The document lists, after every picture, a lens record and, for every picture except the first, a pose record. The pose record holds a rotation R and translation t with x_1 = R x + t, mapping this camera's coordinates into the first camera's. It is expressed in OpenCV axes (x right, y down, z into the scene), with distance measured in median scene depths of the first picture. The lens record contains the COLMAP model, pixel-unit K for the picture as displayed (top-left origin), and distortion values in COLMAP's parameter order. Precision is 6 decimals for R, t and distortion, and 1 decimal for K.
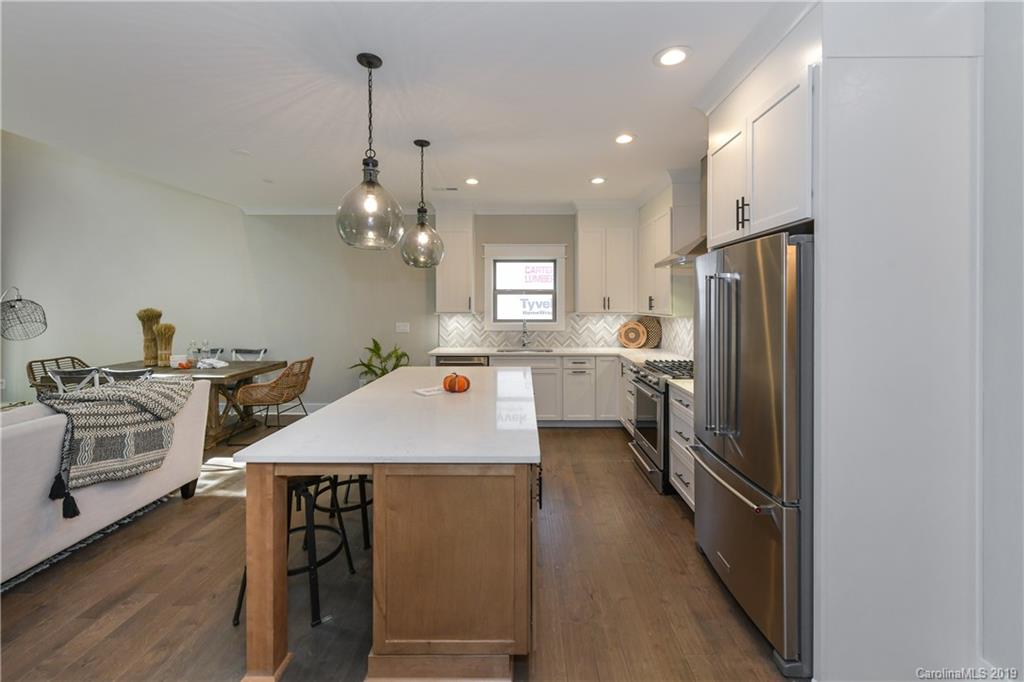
lens RADIAL K [[417.1, 0, 530.3], [0, 417.1, 305.1], [0, 0, 1]] dist [0.004296, -0.001456]
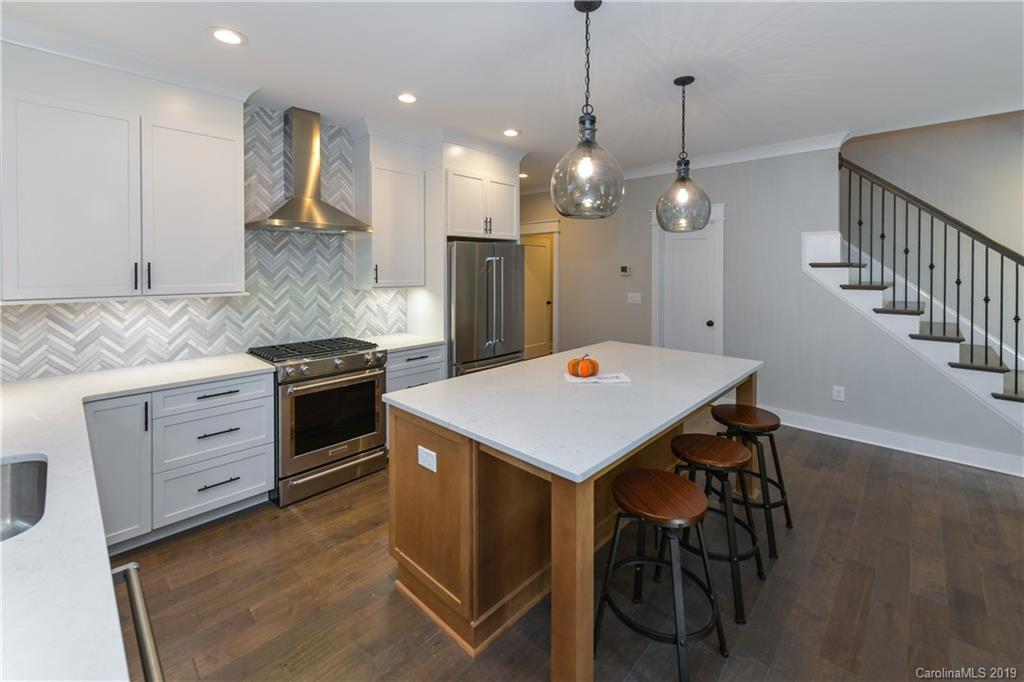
lens RADIAL K [[417.1, 0, 509.7], [0, 417.1, 274.6], [0, 0, 1]] dist [0.004296, -0.001456]
pose [[-0.722478, -0.014060, 0.691251, -0.344033], [0.000043, 0.999792, 0.020381, -0.014145], [-0.691394, 0.014754, -0.722327, 0.893852]]
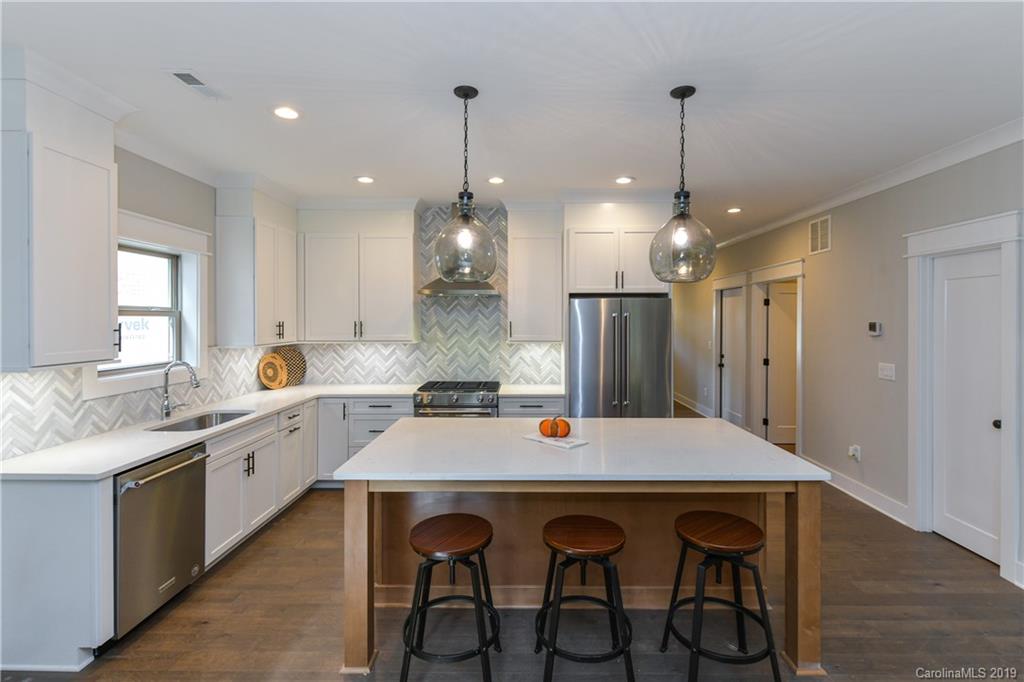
lens RADIAL K [[479.2, 0, 520.8], [0, 479.2, 322.8], [0, 0, 1]] dist [0.001174, 0.000072]
pose [[0.008843, -0.008167, 0.999928, -0.605756], [0.004116, 0.999958, 0.008131, -0.020915], [-0.999952, 0.004044, 0.008876, 0.547934]]
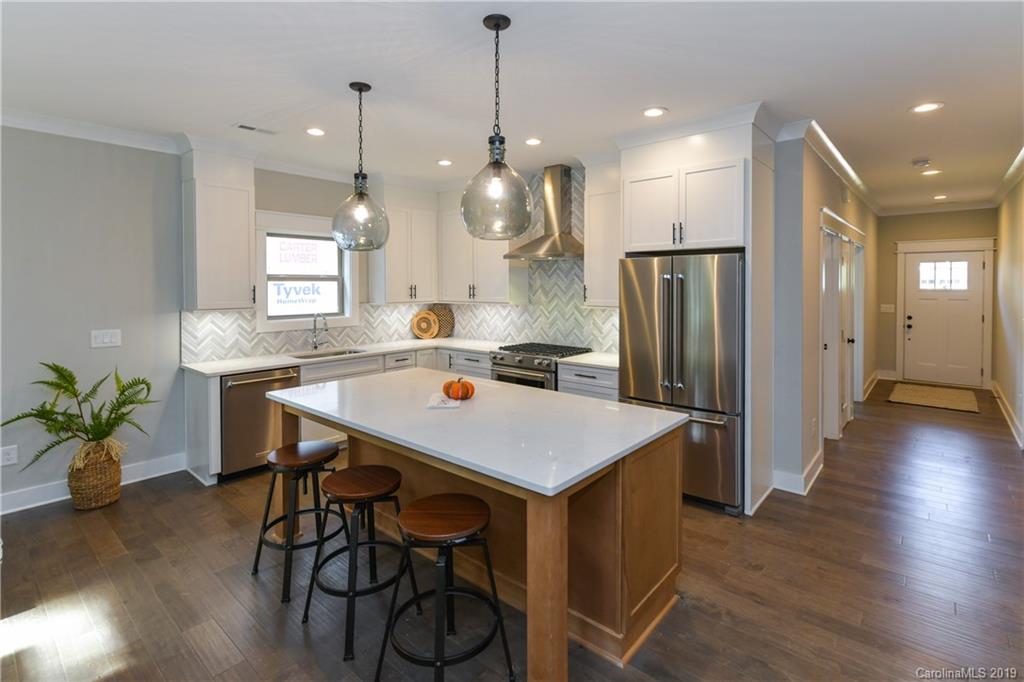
lens RADIAL K [[479.2, 0, 513.9], [0, 479.2, 293.6], [0, 0, 1]] dist [0.001174, 0.000072]
pose [[0.655331, -0.017090, 0.755149, -0.442315], [0.006369, 0.999833, 0.017101, -0.016779], [-0.755315, -0.006397, 0.655331, 0.135598]]
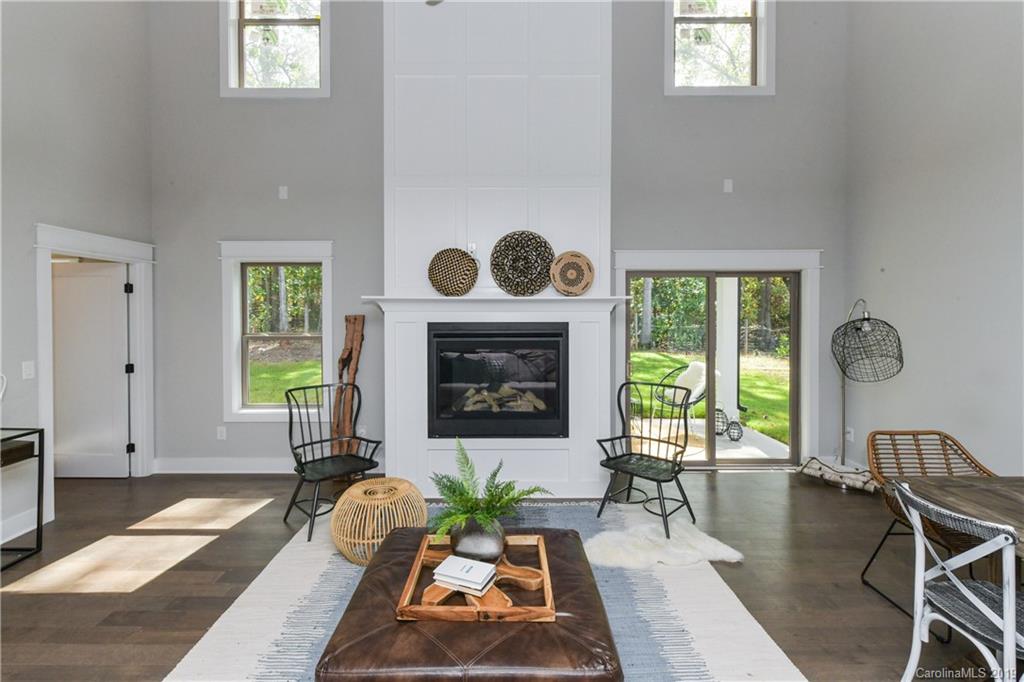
lens RADIAL K [[466.9, 0, 505.3], [0, 466.9, 314.5], [0, 0, 1]] dist [0.008832, -0.002067]
pose [[-0.002667, 0.006885, -0.999973, -0.459994], [-0.004756, 0.999965, 0.006898, -0.021018], [0.999985, 0.004774, -0.002634, 0.412921]]
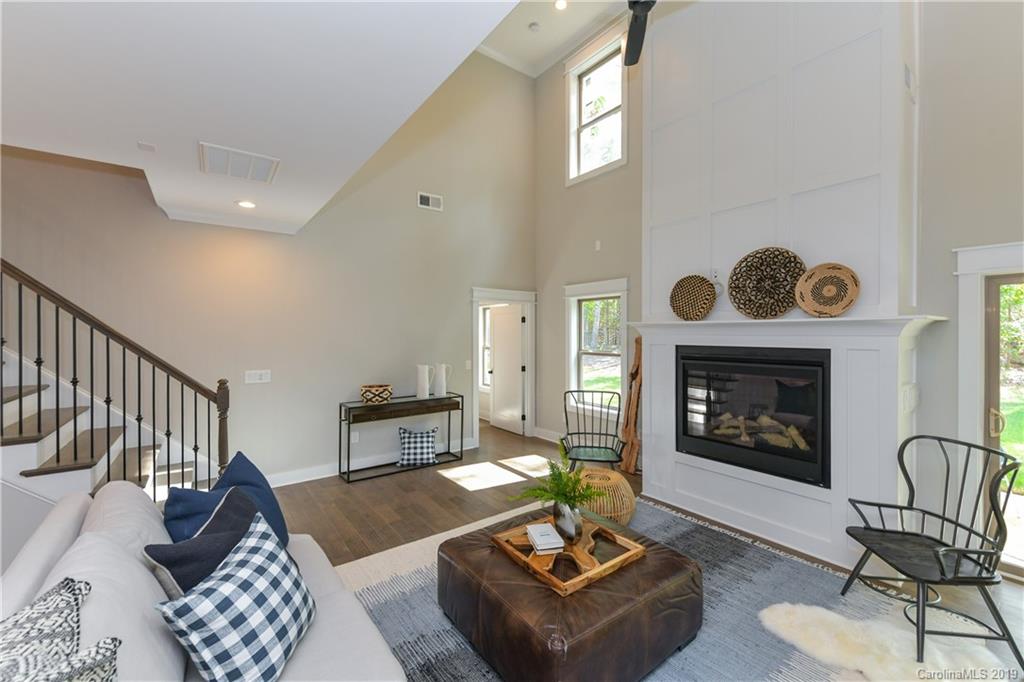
lens RADIAL K [[417.1, 0, 518.4], [0, 417.1, 331.8], [0, 0, 1]] dist [0.004296, -0.001456]
pose [[-0.795761, -0.001019, -0.605610, -0.543143], [-0.003351, 0.999991, 0.002720, -0.026634], [0.605602, 0.004194, -0.795757, 0.695401]]
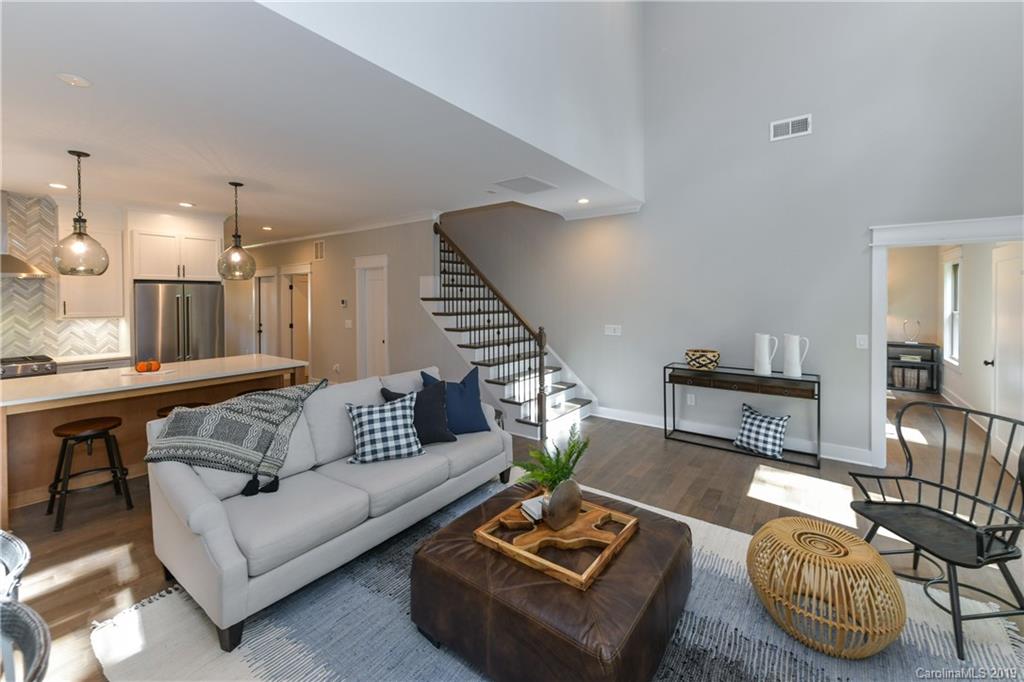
lens RADIAL K [[417.1, 0, 514.4], [0, 417.1, 302.7], [0, 0, 1]] dist [0.004296, -0.001456]
pose [[-0.804123, -0.005967, 0.594433, -1.024399], [0.005305, 0.999838, 0.017212, -0.023370], [-0.594439, 0.016994, -0.803961, 0.716741]]
